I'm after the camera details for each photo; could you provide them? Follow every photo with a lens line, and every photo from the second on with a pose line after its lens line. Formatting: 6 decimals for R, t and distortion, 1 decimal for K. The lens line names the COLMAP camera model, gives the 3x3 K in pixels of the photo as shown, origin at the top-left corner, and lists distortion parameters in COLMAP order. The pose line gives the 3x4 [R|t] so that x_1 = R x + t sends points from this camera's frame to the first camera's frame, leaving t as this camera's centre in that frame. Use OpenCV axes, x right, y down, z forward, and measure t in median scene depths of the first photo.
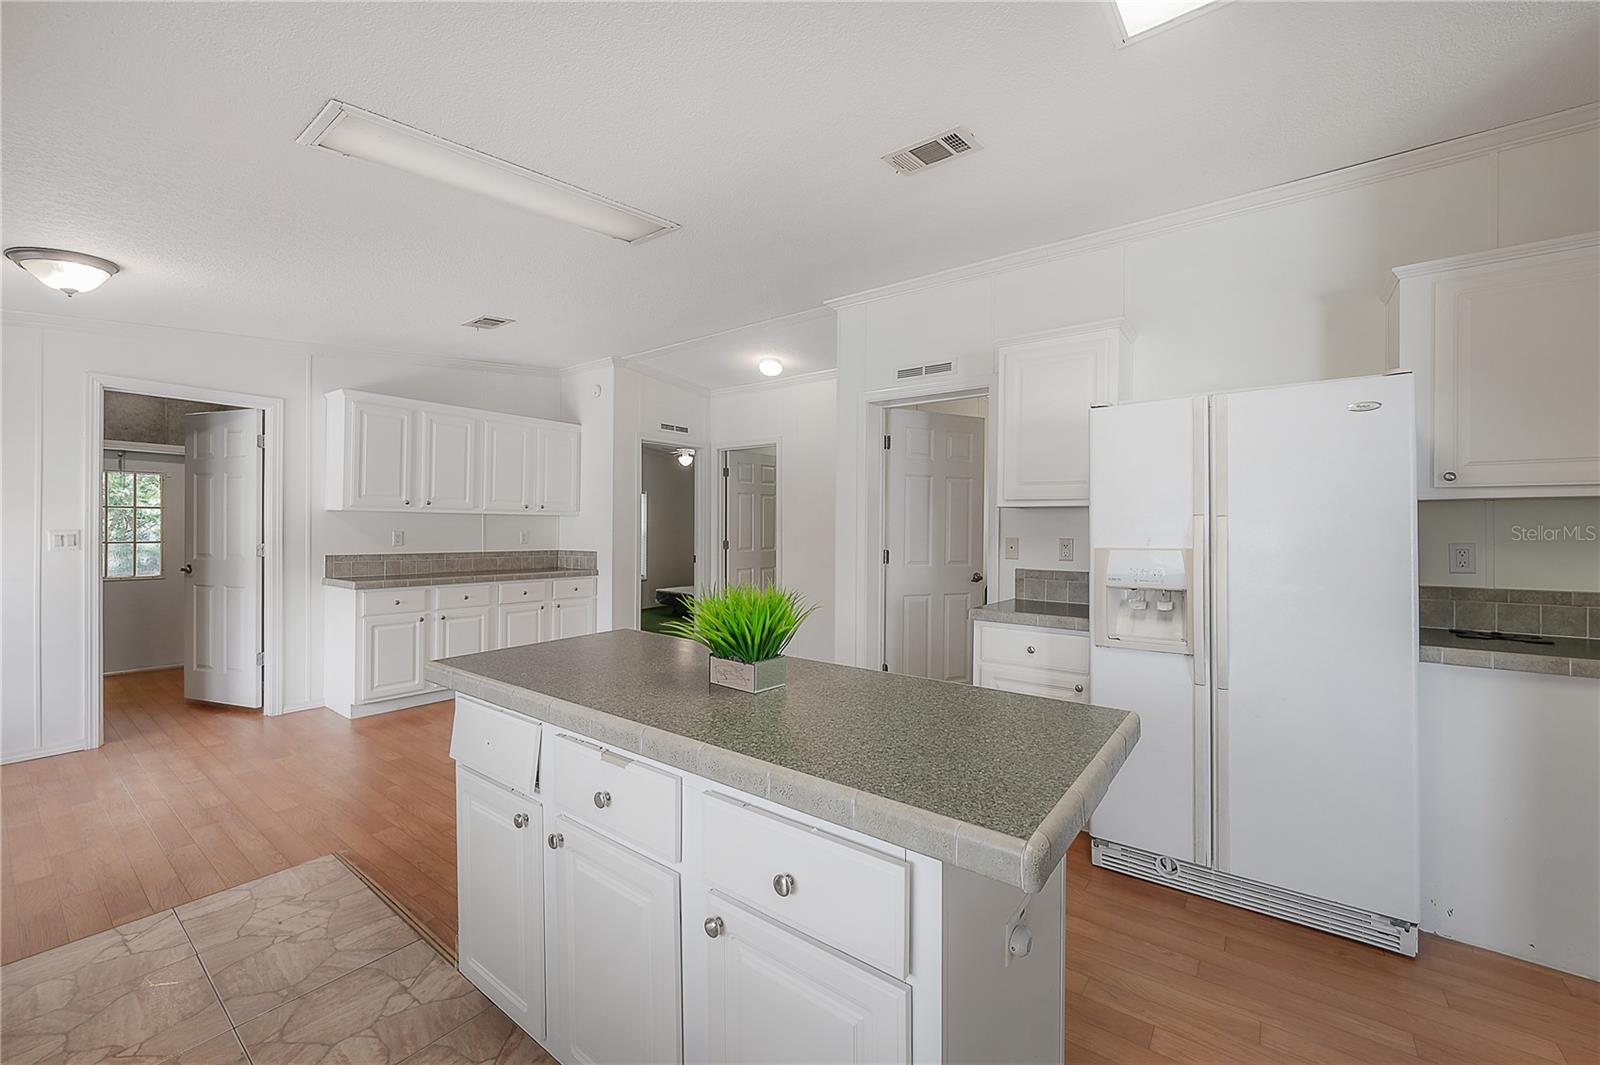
lens RADIAL K [[640.4, 0, 814.8], [0, 640.4, 528.7], [0, 0, 1]] dist [-0.006940, 0.000825]
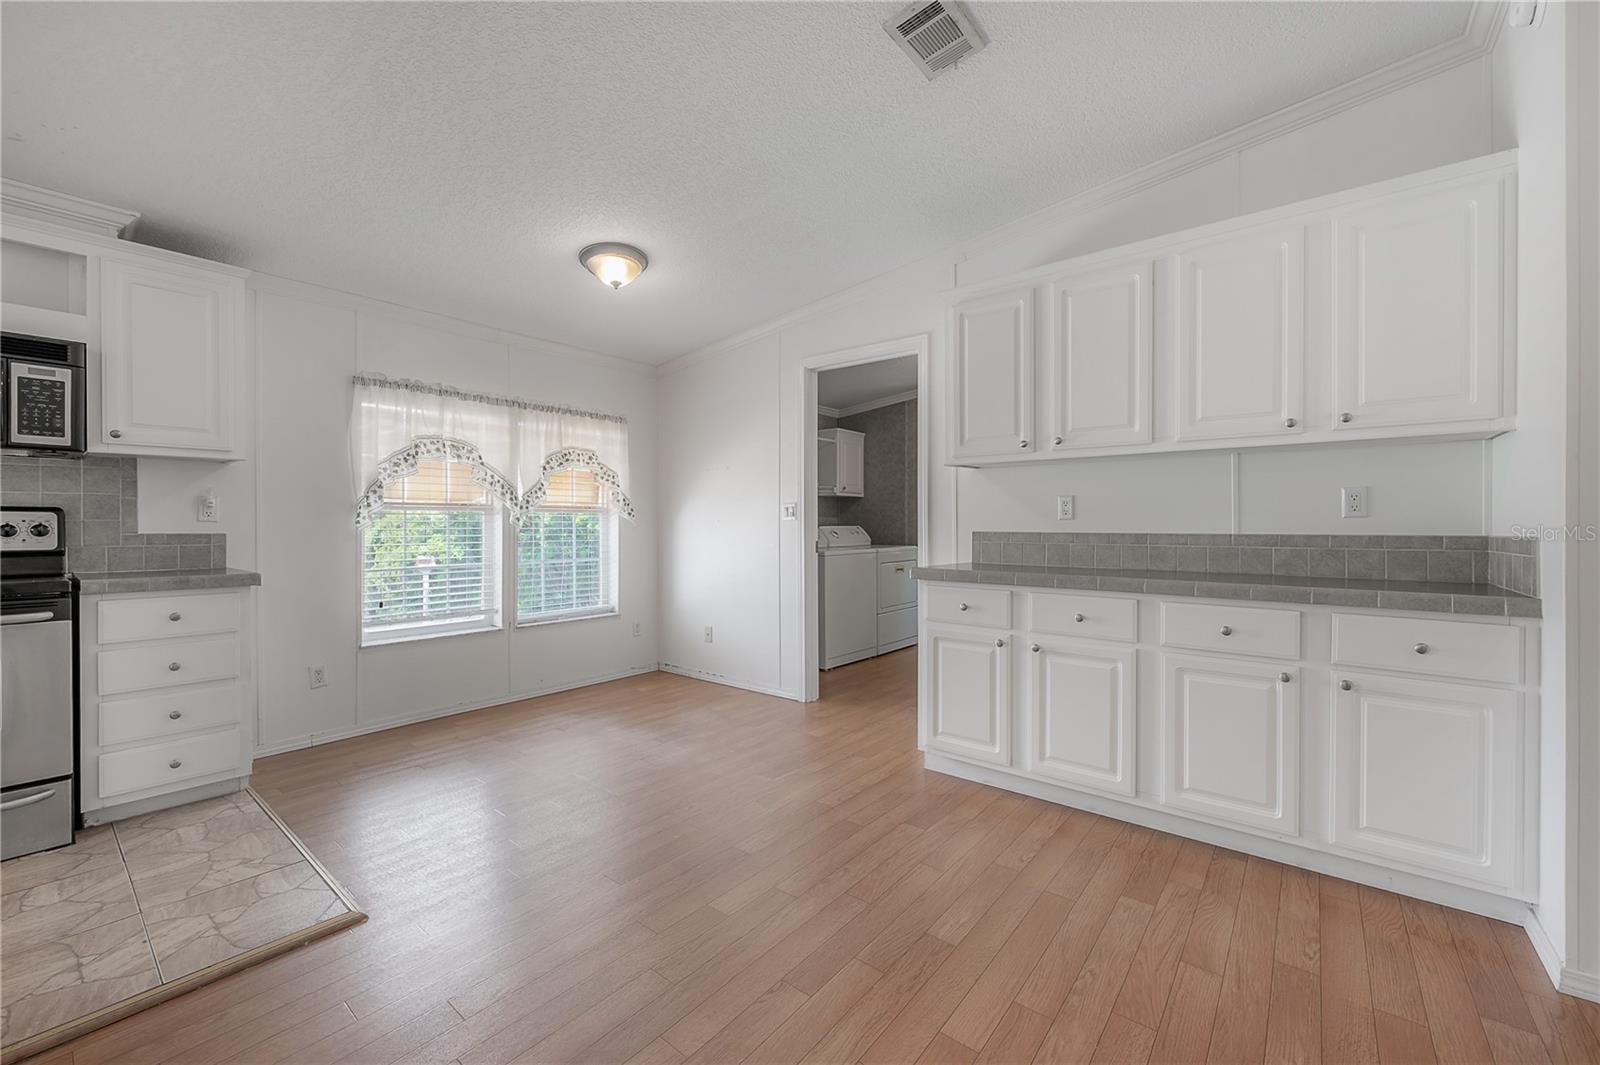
lens RADIAL K [[640.4, 0, 798.4], [0, 640.4, 527.4], [0, 0, 1]] dist [-0.006940, 0.000825]
pose [[-0.059578, -0.002945, -0.998219, -0.031259], [0.001024, 0.999995, -0.003012, 0.037819], [0.998223, -0.001202, -0.059574, 0.817131]]
